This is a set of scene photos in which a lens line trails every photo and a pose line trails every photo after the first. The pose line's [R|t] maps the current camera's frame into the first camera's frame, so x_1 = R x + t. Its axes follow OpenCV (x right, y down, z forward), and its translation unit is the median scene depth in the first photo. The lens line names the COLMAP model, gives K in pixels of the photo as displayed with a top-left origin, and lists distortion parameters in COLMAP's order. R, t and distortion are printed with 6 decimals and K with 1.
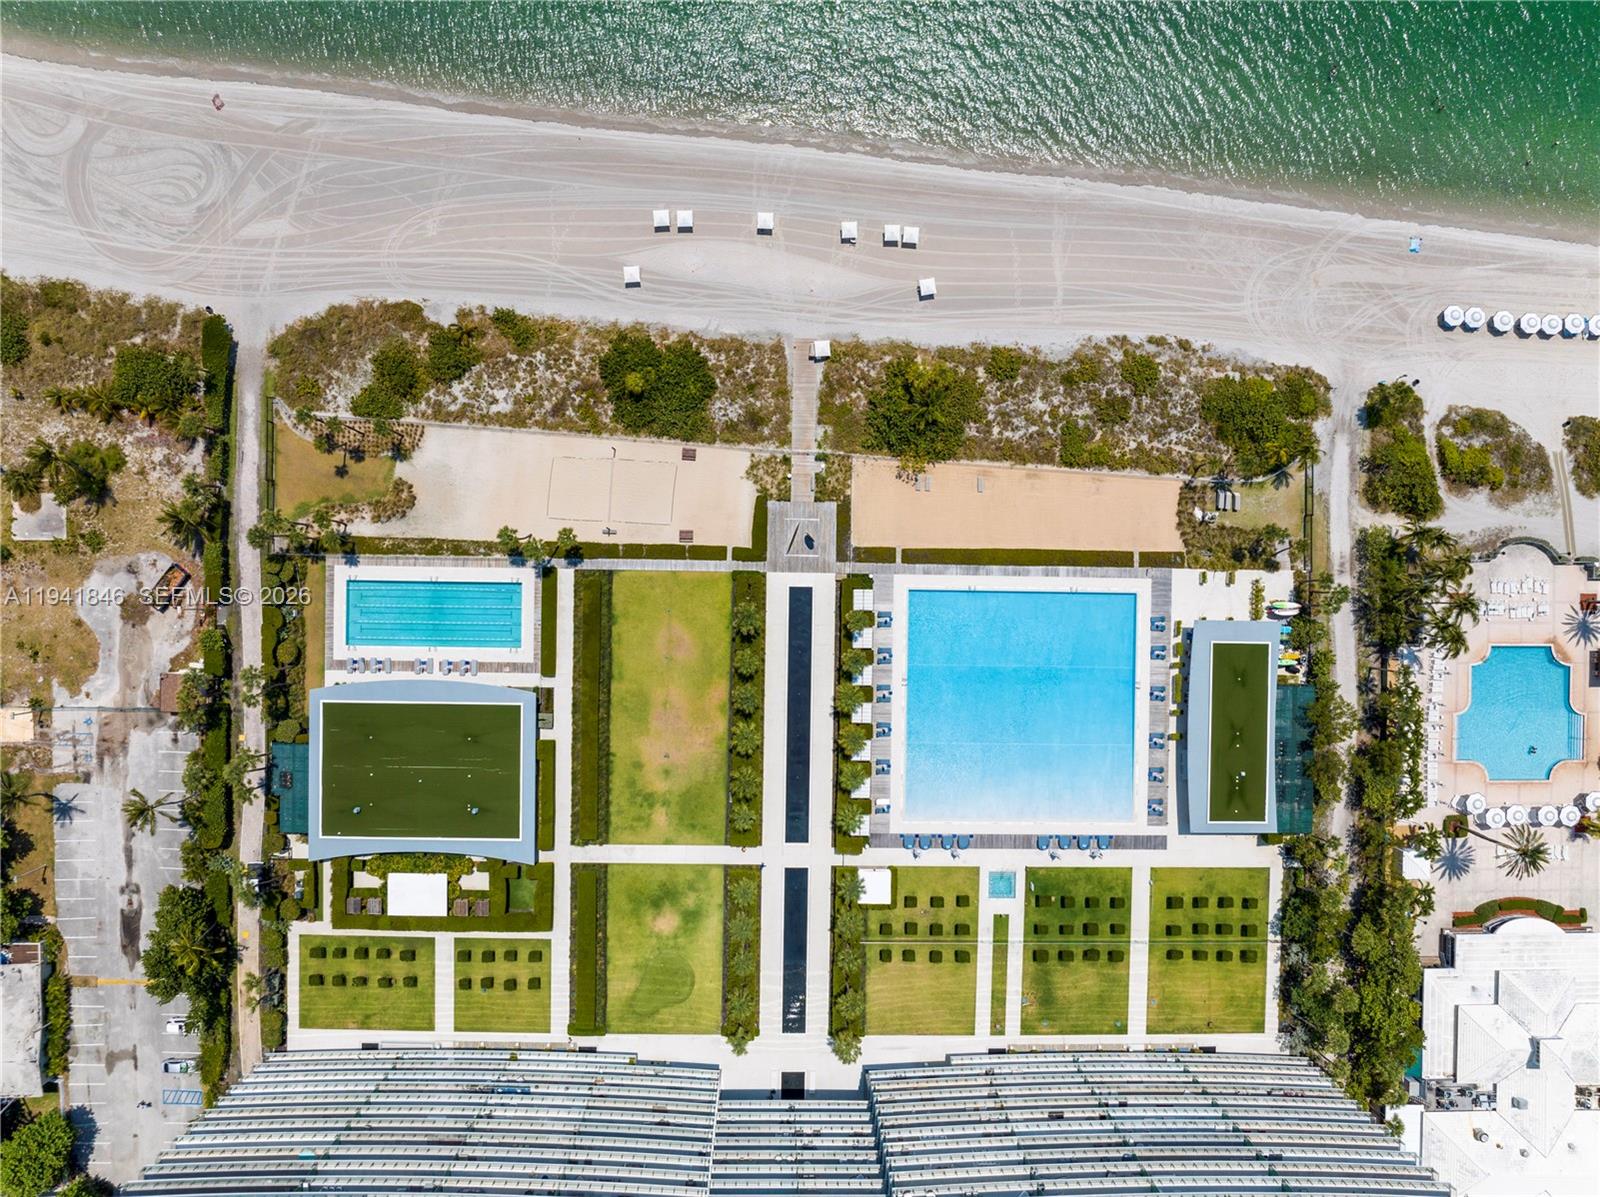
lens RADIAL K [[1132.7, 0, 806.0], [0, 1132.7, 620.1], [0, 0, 1]] dist [-0.046058, -0.000418]
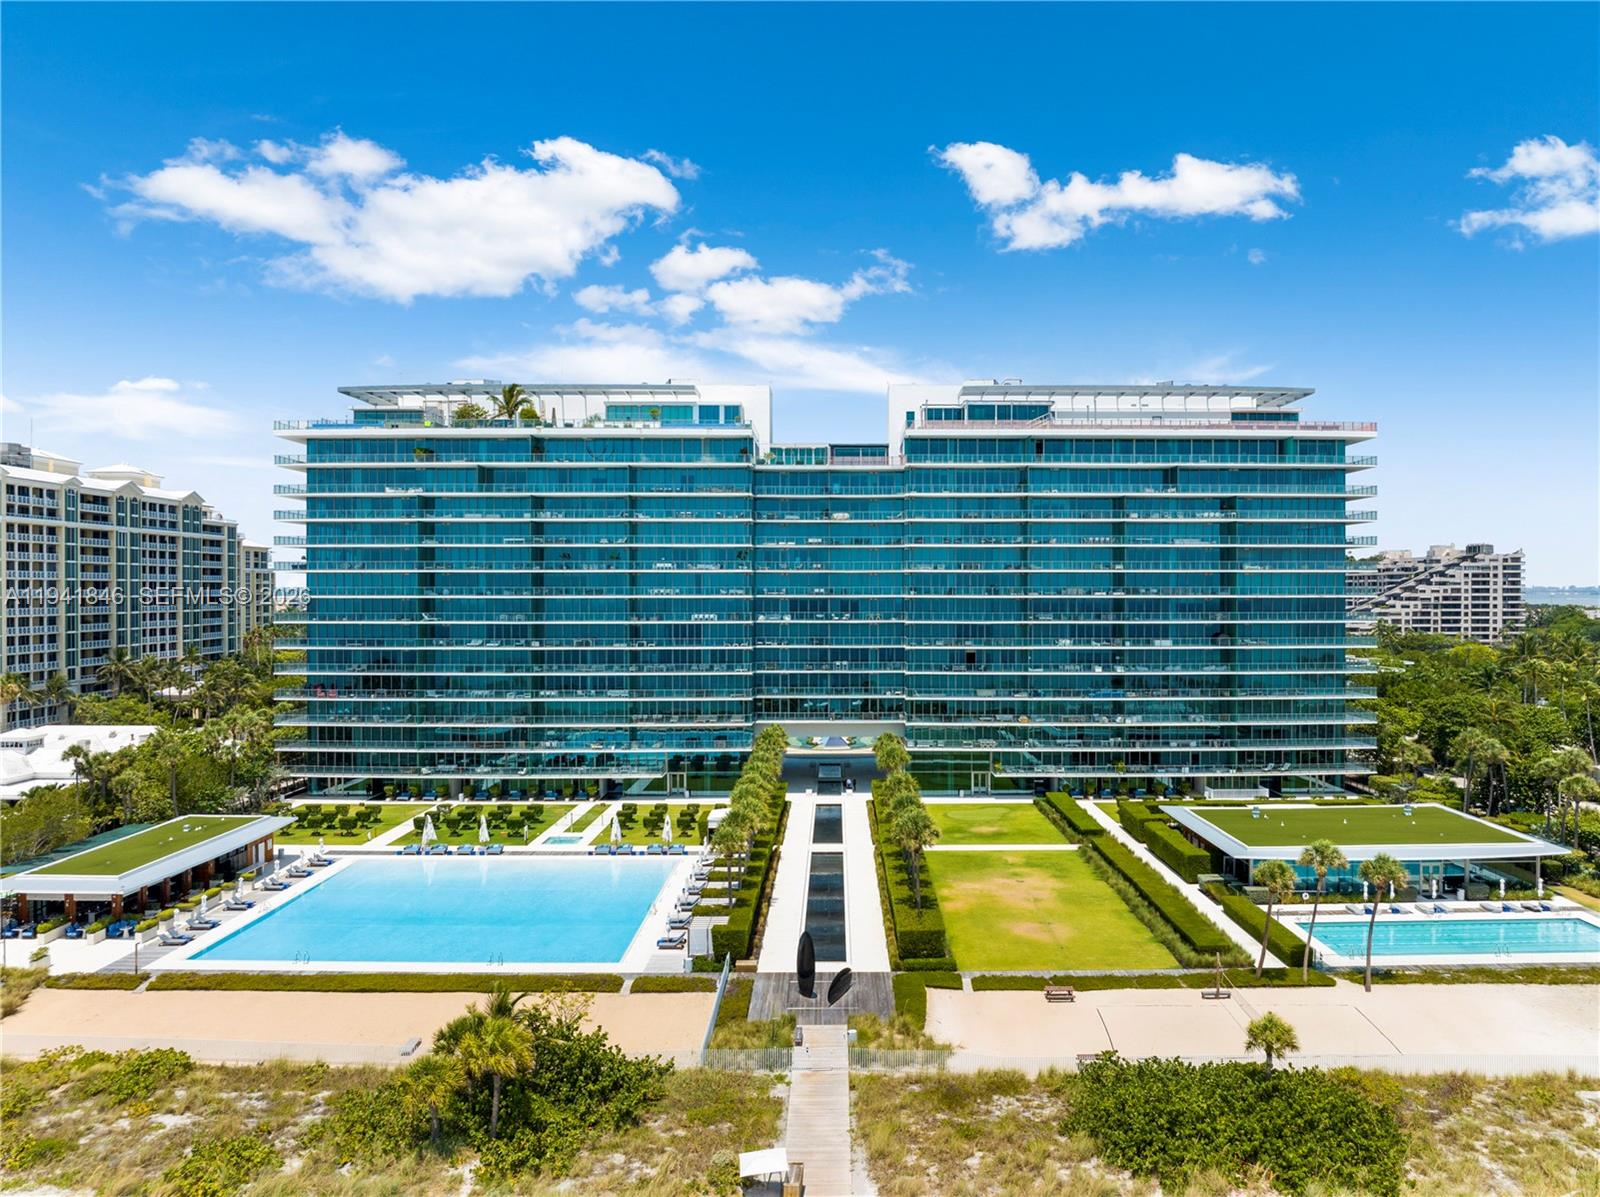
lens RADIAL K [[1134.2, 0, 846.7], [0, 1134.2, 601.6], [0, 0, 1]] dist [-0.046128, -0.000068]
pose [[-0.999190, -0.029873, -0.026961, 0.004162], [-0.026350, -0.020669, 0.999439, -0.552412], [-0.030414, 0.999340, 0.019865, 0.821336]]
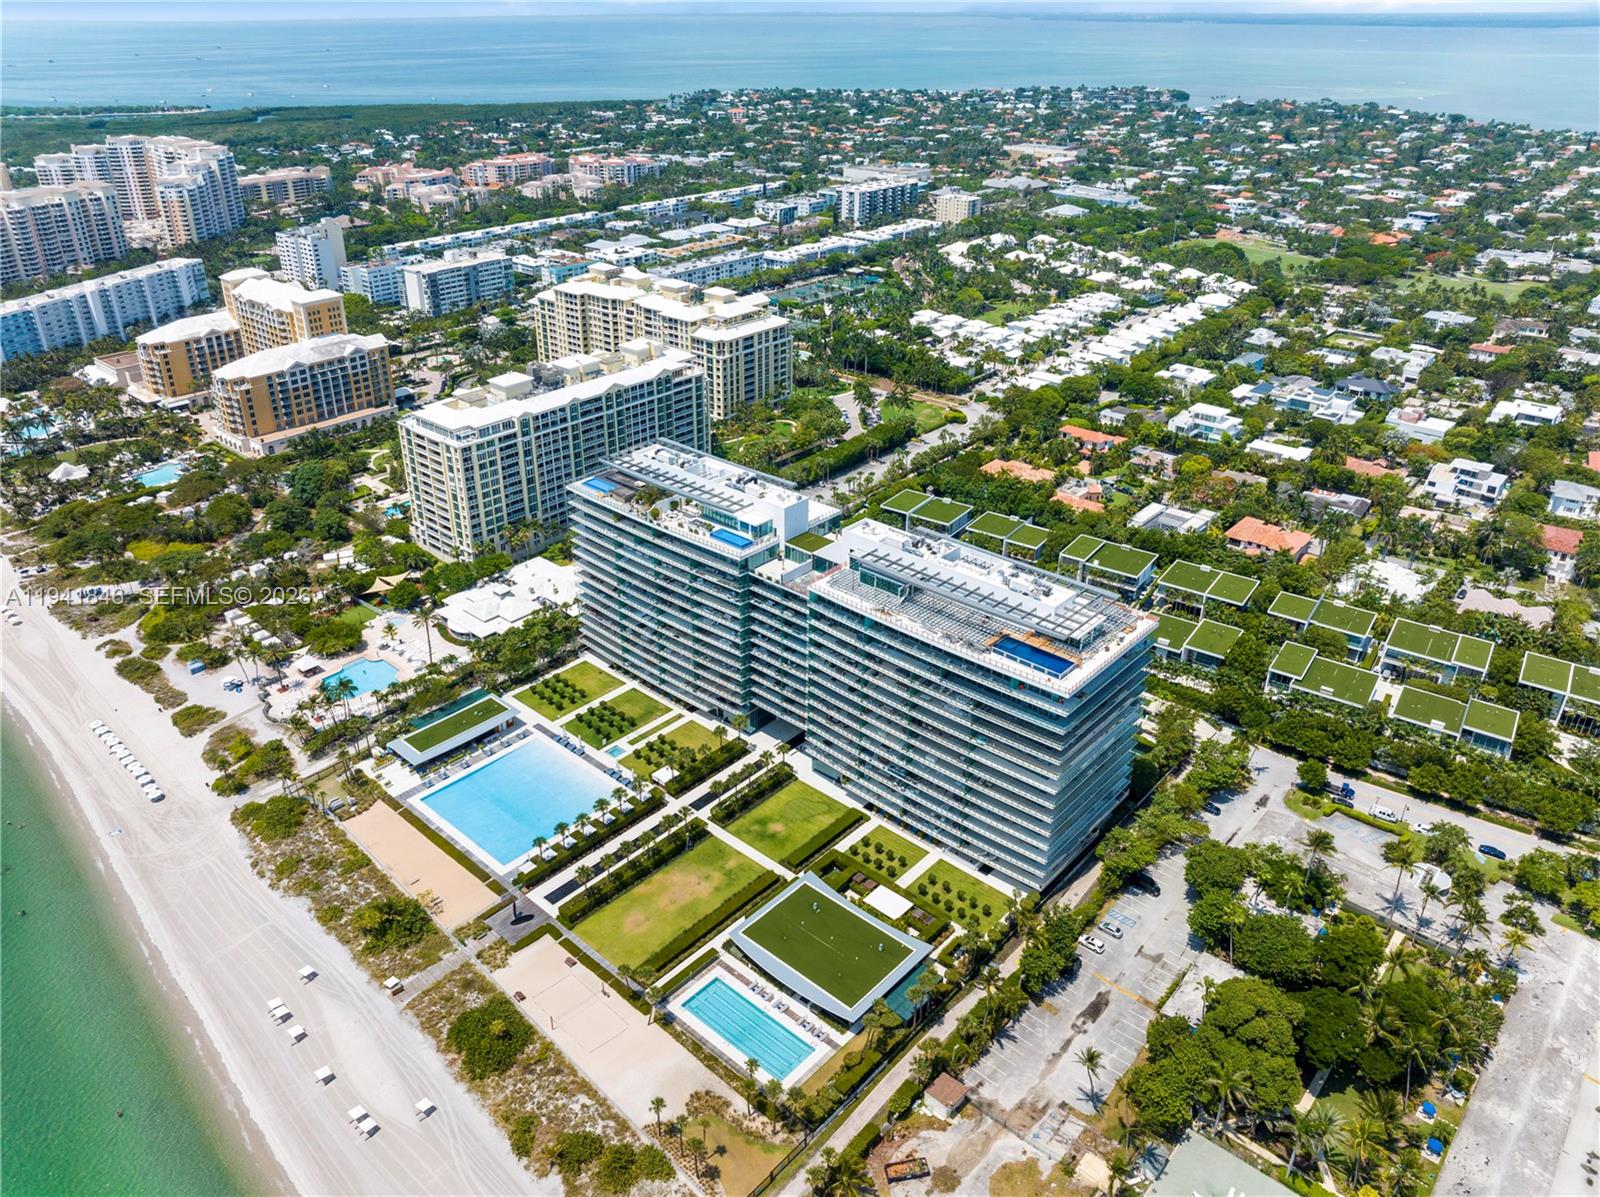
lens RADIAL K [[1114.9, 0, 800.0], [0, 1114.9, 598.5], [0, 0, 1]] dist [-0.049843, -0.004572]
pose [[-0.752677, -0.338864, 0.564489, -0.902218], [0.657975, -0.356720, 0.663189, -0.610255], [-0.023367, 0.870587, 0.491459, -0.025646]]
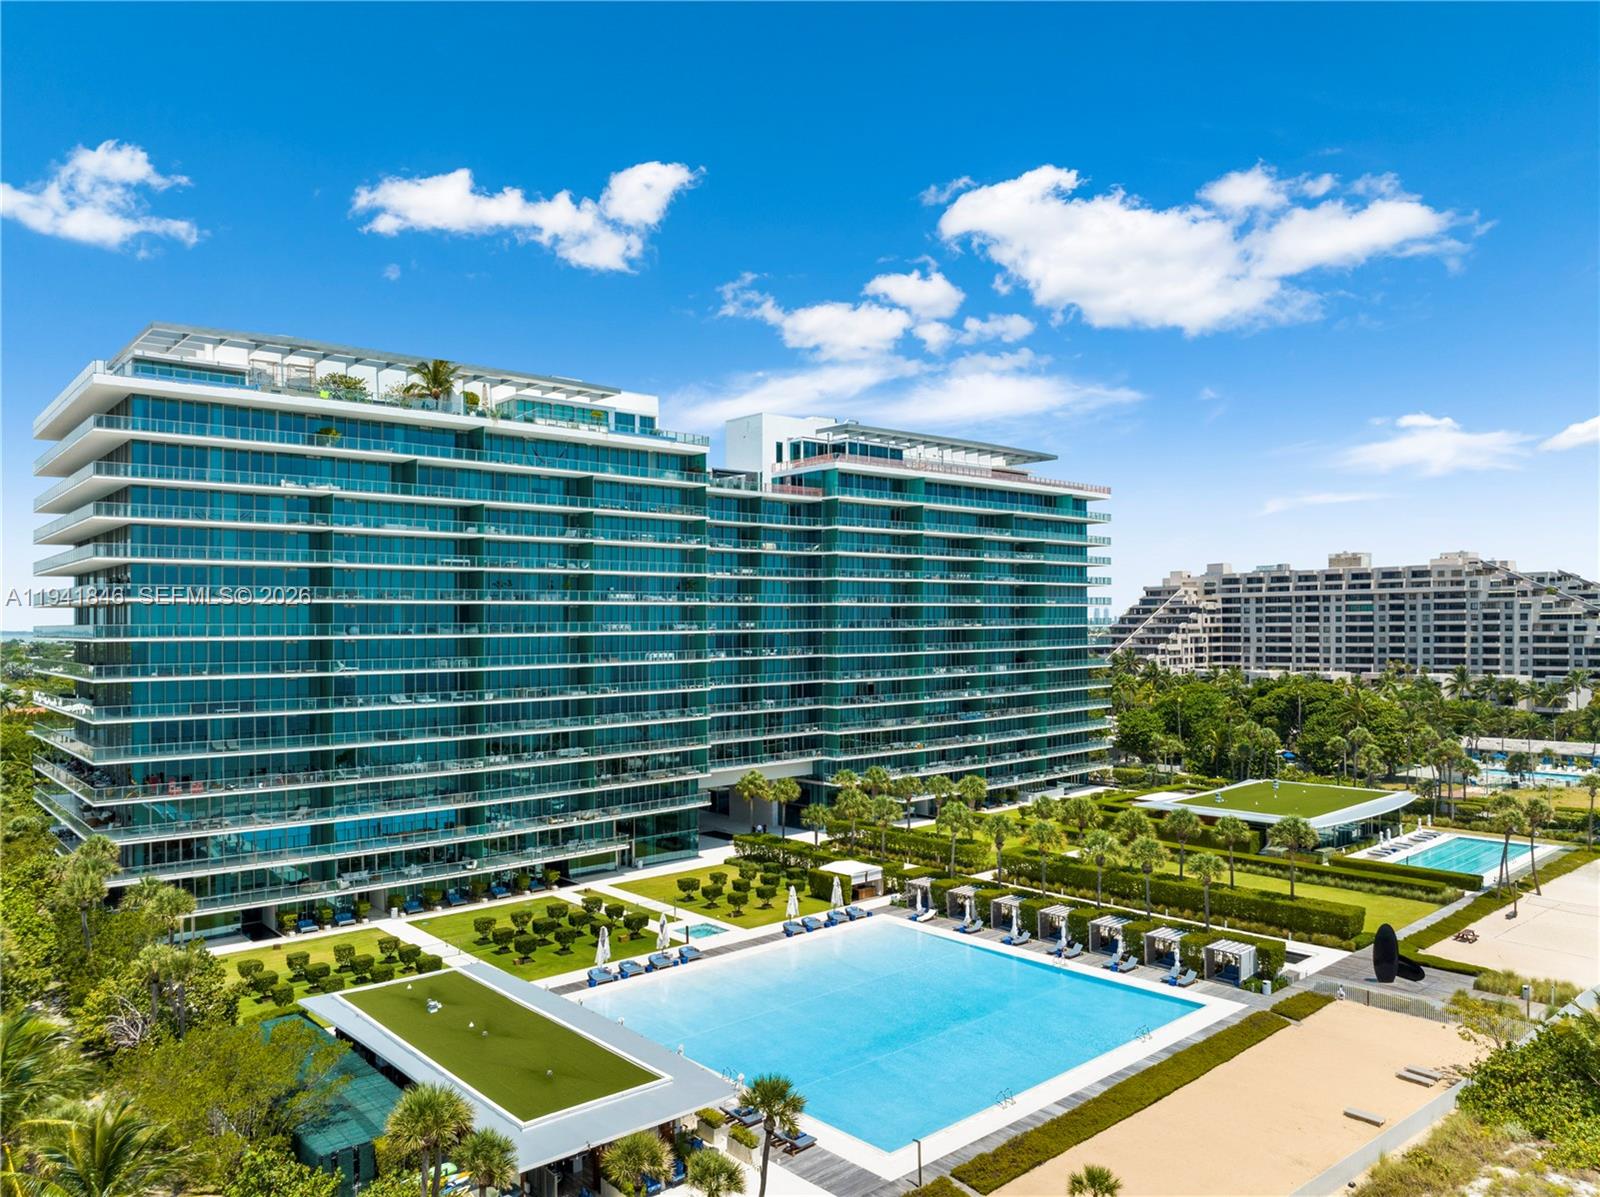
lens RADIAL K [[1132.7, 0, 806.0], [0, 1132.7, 620.1], [0, 0, 1]] dist [-0.046058, -0.000418]
pose [[-0.738387, -0.024573, -0.673929, 0.573879], [-0.674030, -0.005150, 0.738686, -0.278904], [-0.021623, 0.999685, -0.012760, 0.838687]]
